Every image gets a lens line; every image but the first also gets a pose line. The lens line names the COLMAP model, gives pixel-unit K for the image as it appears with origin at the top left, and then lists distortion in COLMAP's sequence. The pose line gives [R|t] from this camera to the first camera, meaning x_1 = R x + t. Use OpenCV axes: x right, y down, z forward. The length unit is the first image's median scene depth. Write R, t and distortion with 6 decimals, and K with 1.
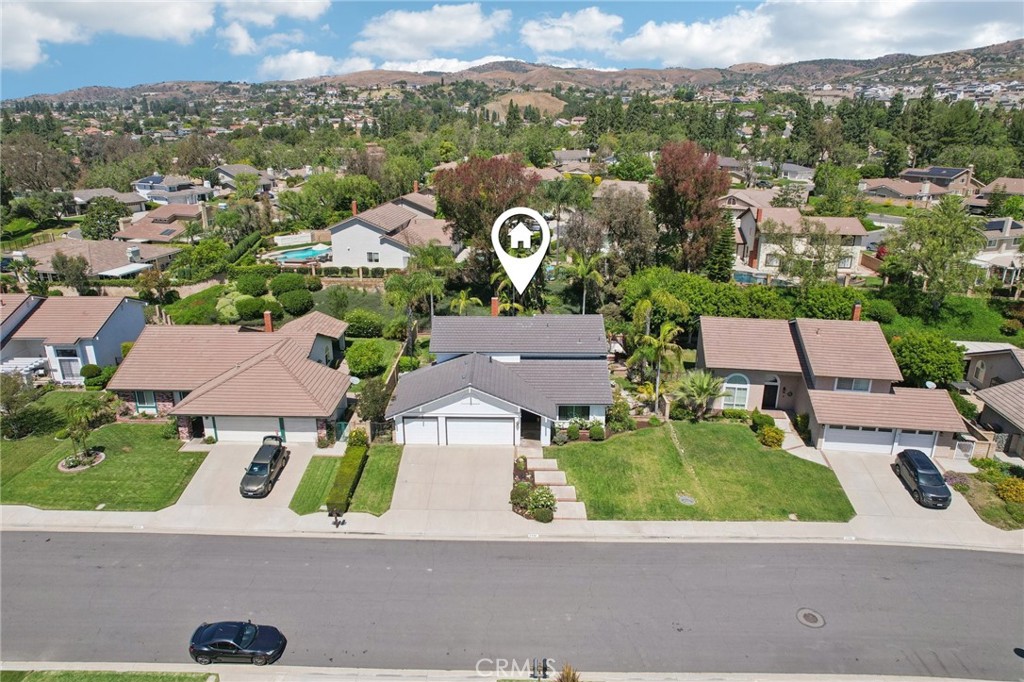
lens RADIAL K [[670.9, 0, 502.1], [0, 670.9, 340.4], [0, 0, 1]] dist [-0.077753, 0.066194]
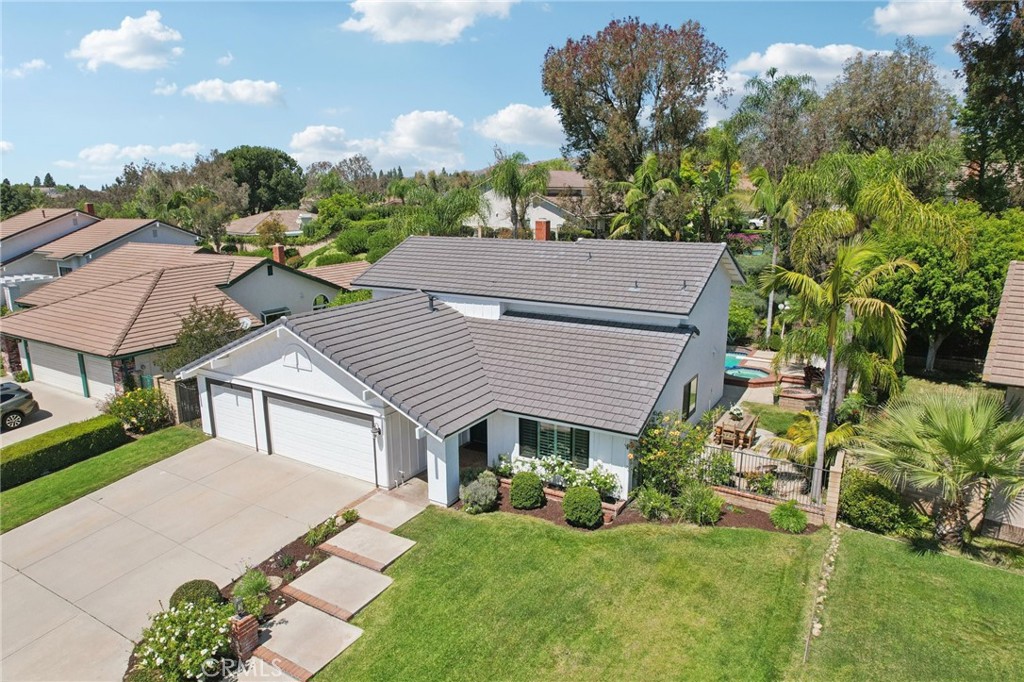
lens RADIAL K [[656.7, 0, 512.0], [0, 656.7, 341.0], [0, 0, 1]] dist [-0.079847, 0.061250]
pose [[0.865231, 0.106092, -0.490020, 0.255553], [-0.155050, 0.986066, -0.060284, 0.072437], [0.476796, 0.128137, 0.869624, 0.618536]]
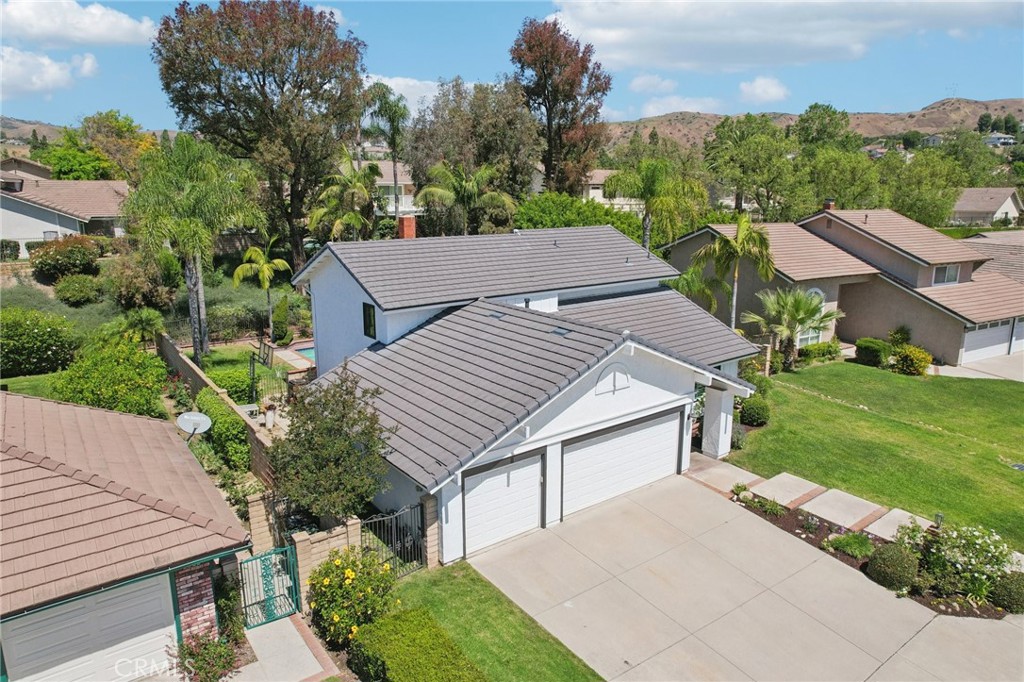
lens RADIAL K [[670.9, 0, 502.1], [0, 670.9, 340.4], [0, 0, 1]] dist [-0.077753, 0.066194]
pose [[0.791914, -0.139828, 0.594407, -0.284208], [0.194821, 0.980412, -0.028923, 0.058752], [-0.578720, 0.138707, 0.803644, 0.653197]]
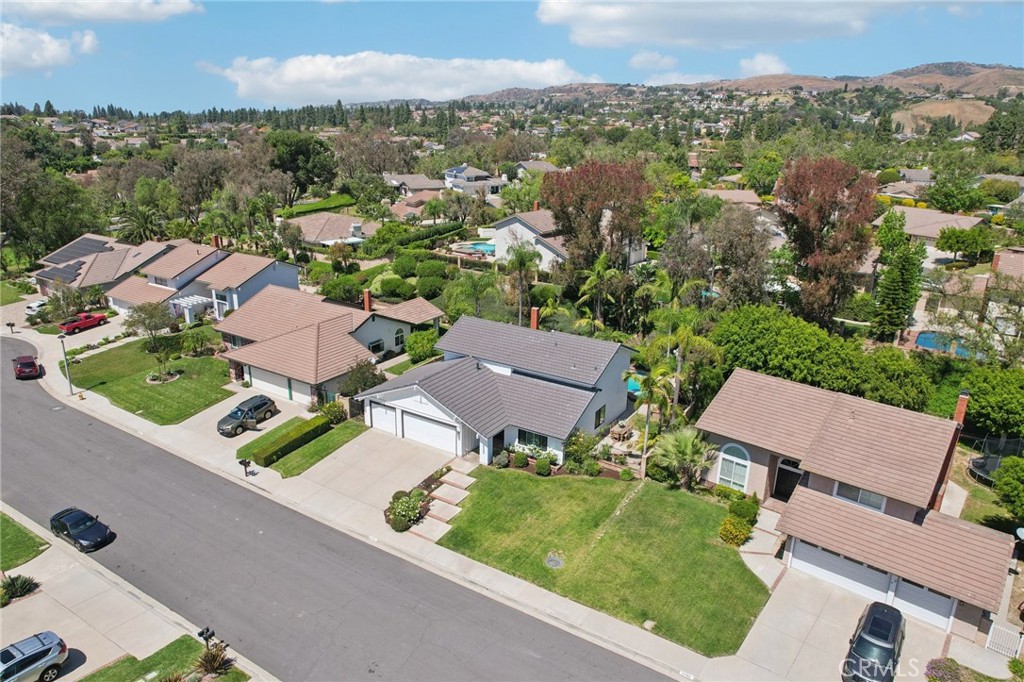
lens RADIAL K [[686.7, 0, 508.7], [0, 686.7, 341.7], [0, 0, 1]] dist [-0.078415, 0.072101]
pose [[0.855740, 0.178216, -0.485745, 0.488738], [-0.183823, 0.982280, 0.036548, -0.049806], [0.483651, 0.058016, 0.873336, 0.148220]]
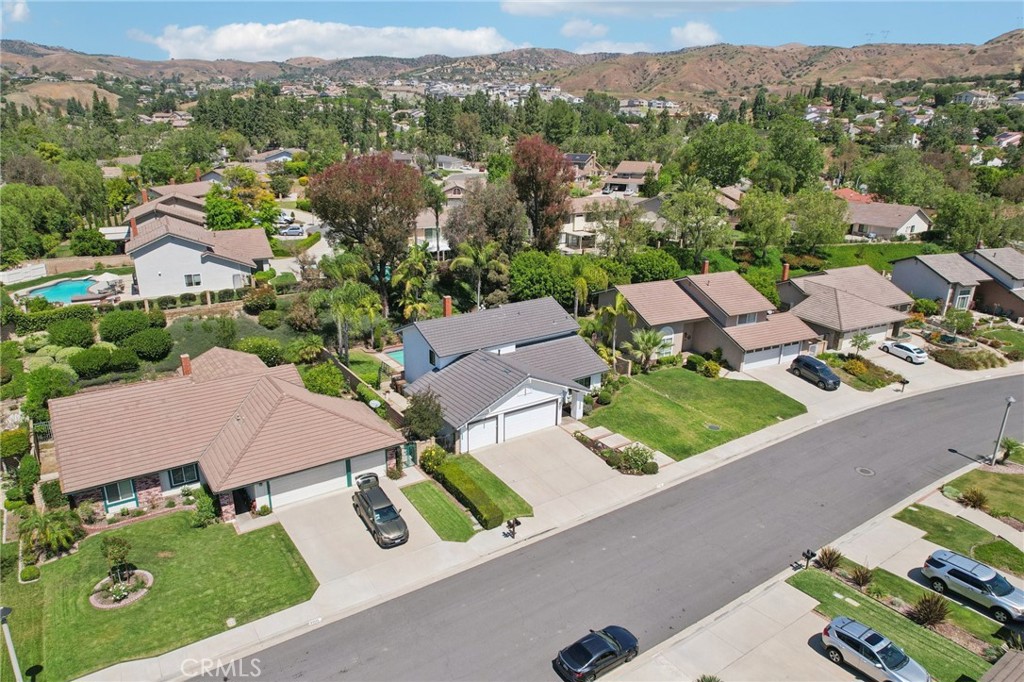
lens RADIAL K [[686.7, 0, 508.7], [0, 686.7, 341.7], [0, 0, 1]] dist [-0.078415, 0.072101]
pose [[0.814520, -0.175484, 0.552958, -0.566938], [0.174514, 0.983121, 0.054935, -0.041737], [-0.553265, 0.051753, 0.831396, 0.123692]]
